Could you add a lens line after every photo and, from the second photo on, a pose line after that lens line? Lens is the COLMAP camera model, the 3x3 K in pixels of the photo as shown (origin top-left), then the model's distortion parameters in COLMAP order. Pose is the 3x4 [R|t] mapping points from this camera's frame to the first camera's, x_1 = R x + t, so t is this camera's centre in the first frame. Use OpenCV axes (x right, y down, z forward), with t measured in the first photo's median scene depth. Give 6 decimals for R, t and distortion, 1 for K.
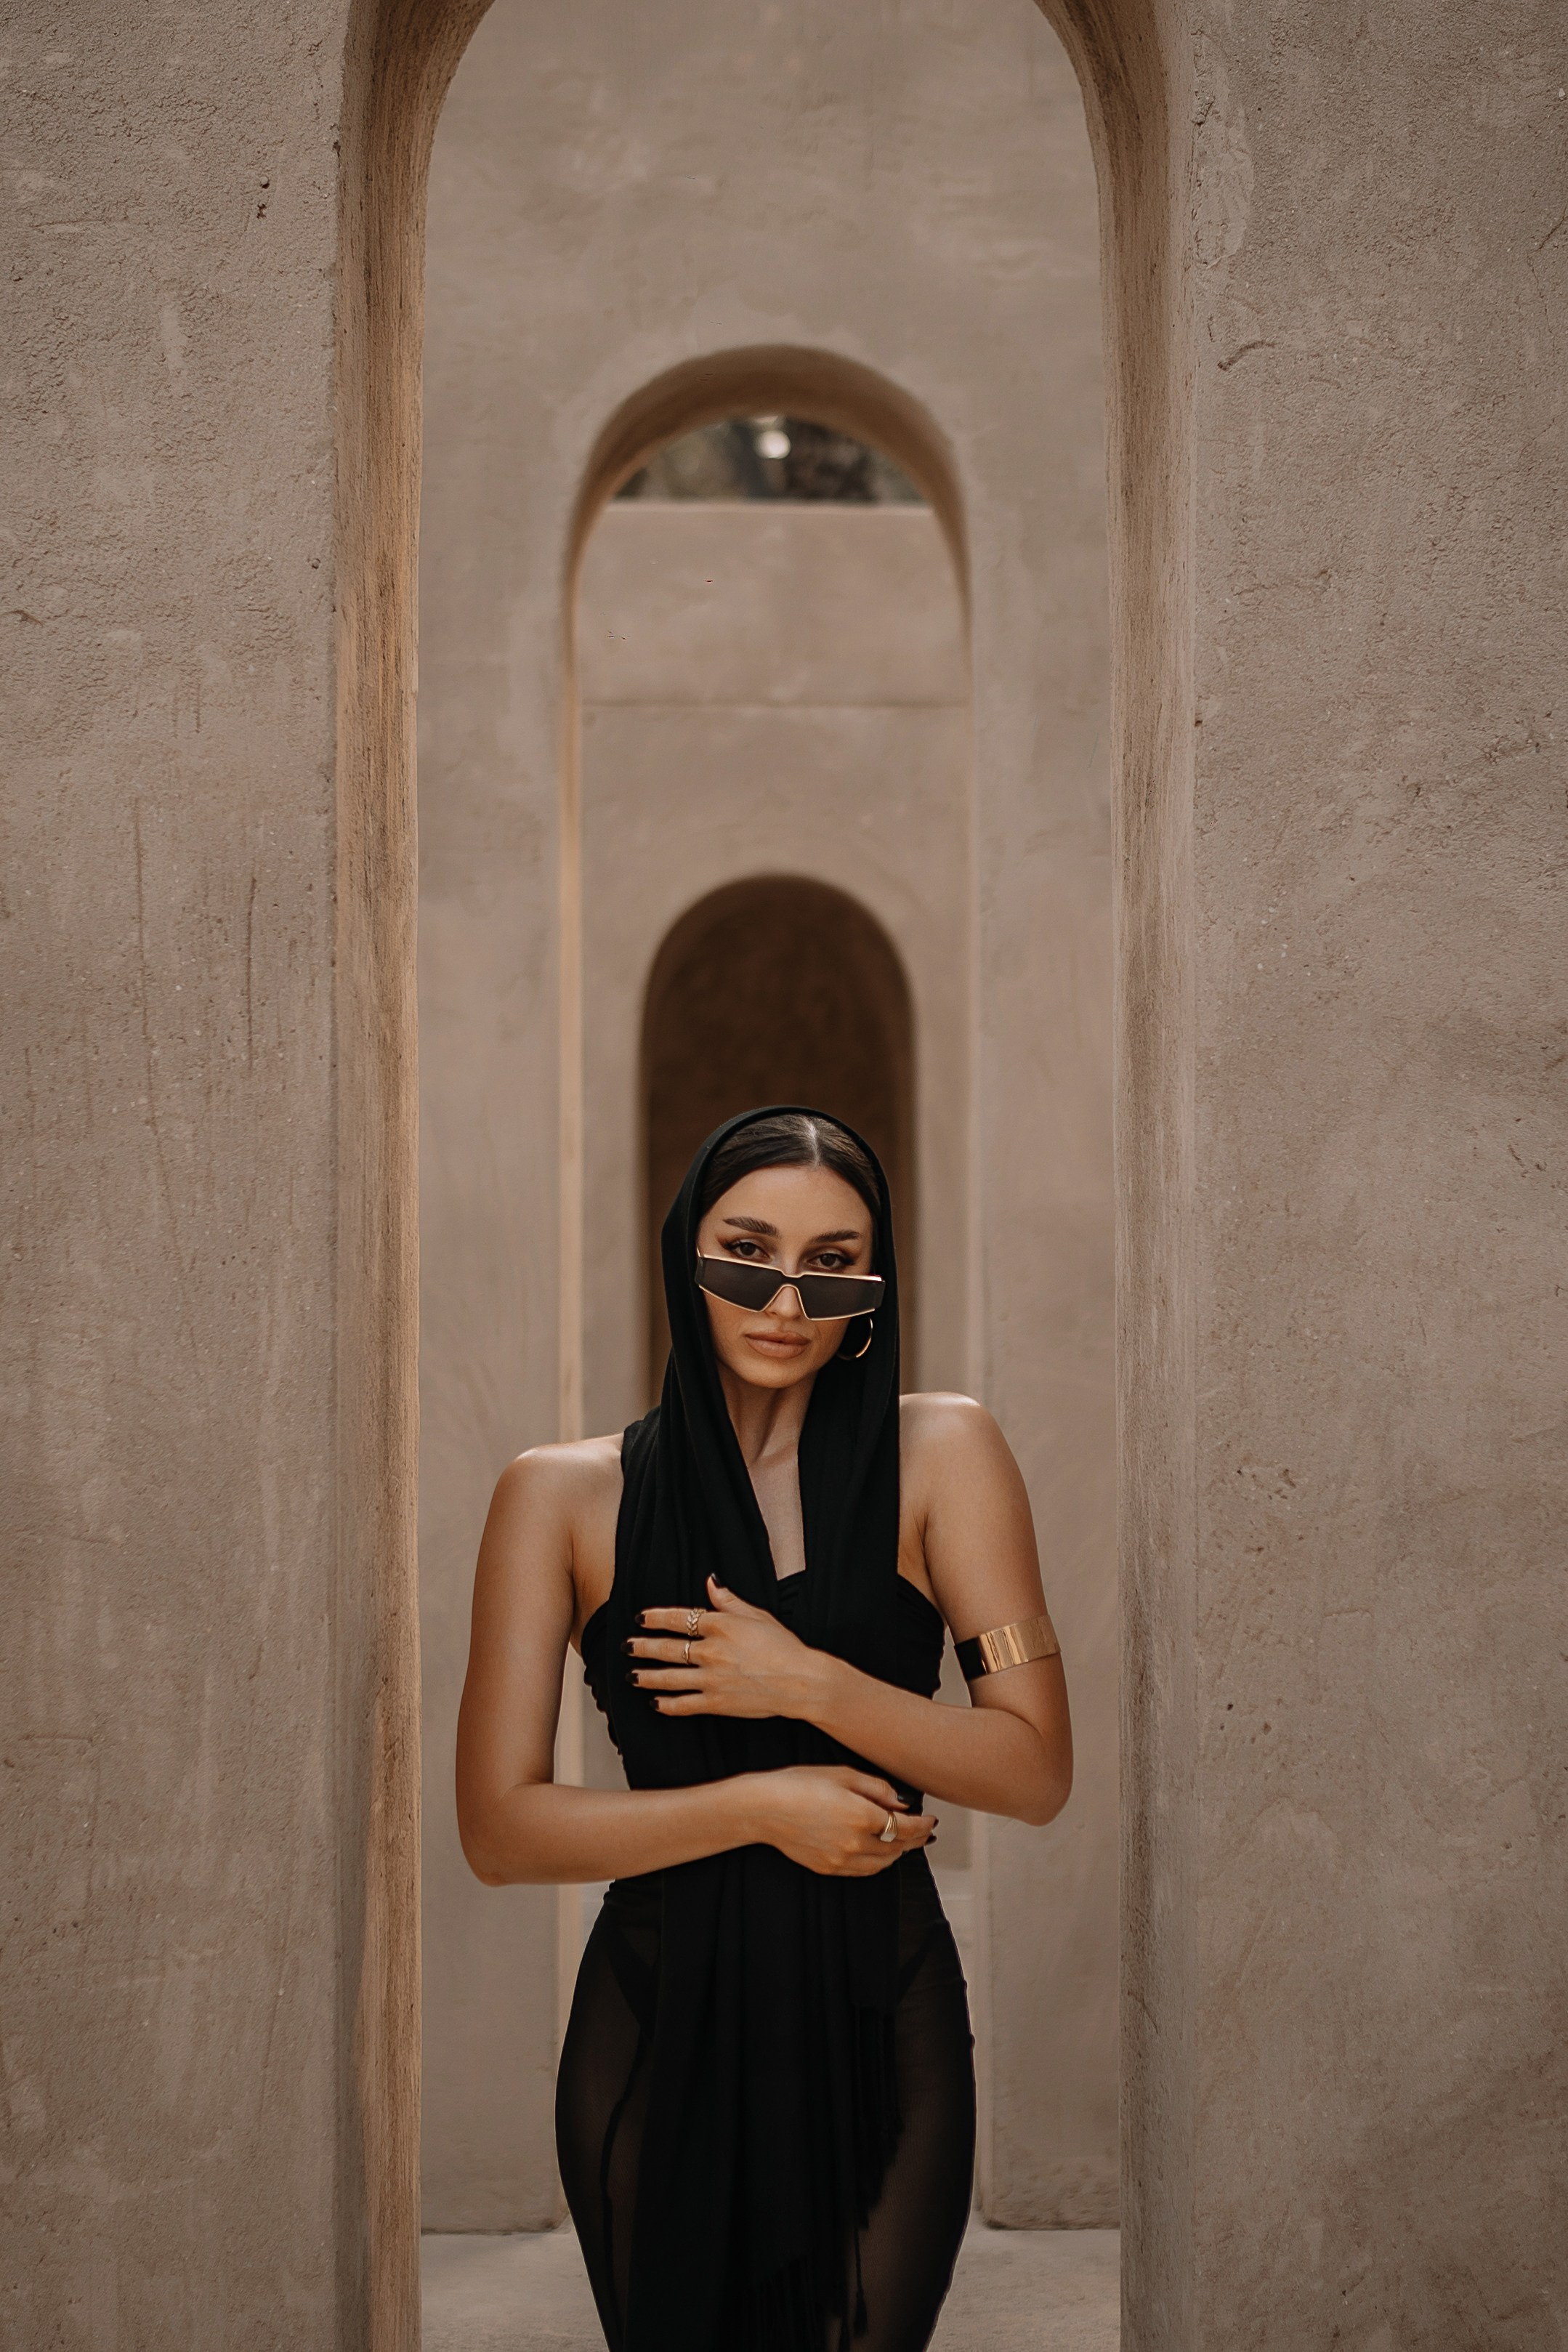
lens RADIAL K [[2278.0, 0, 800.5], [0, 2278.0, 1191.1], [0, 0, 1]] dist [-0.002427, 0.000000]
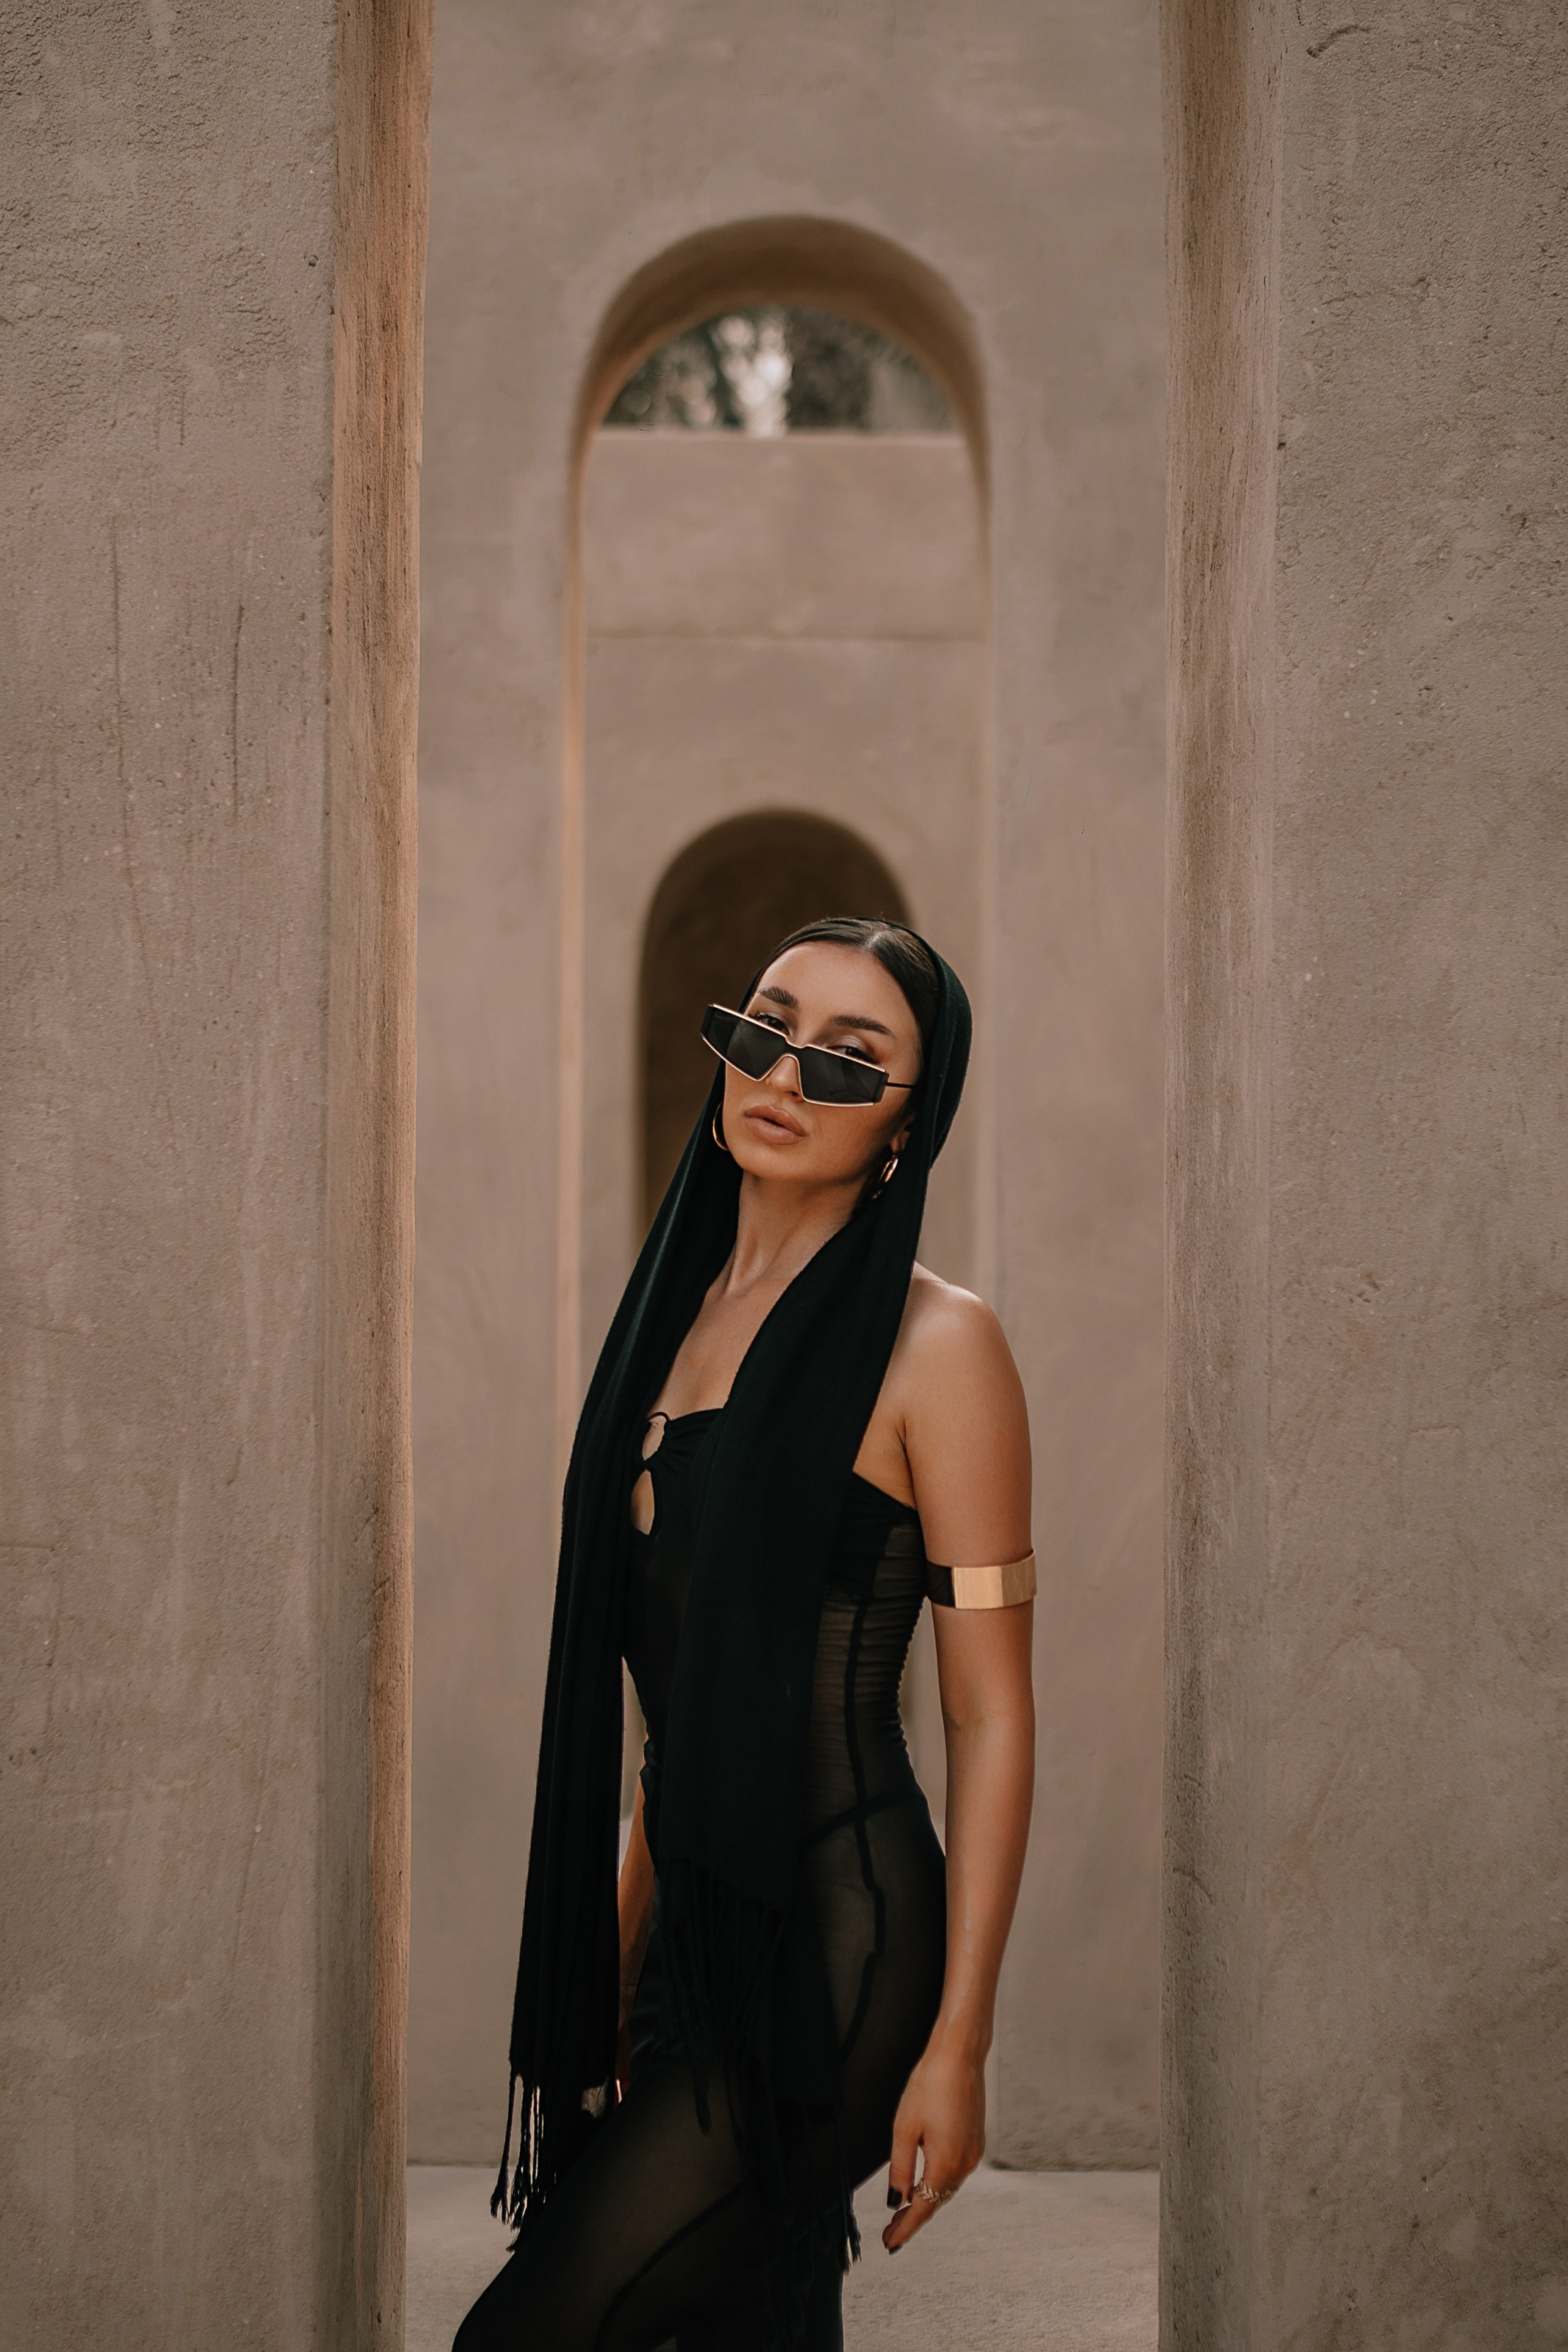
lens RADIAL K [[2277.8, 0, 768.2], [0, 2277.8, 1160.7], [0, 0, 1]] dist [-0.002427, 0.000000]
pose [[0.999883, 0.010619, -0.011038, -0.016779], [-0.010632, 0.999943, -0.001161, 0.082765], [0.011025, 0.001279, 0.999938, 0.090671]]
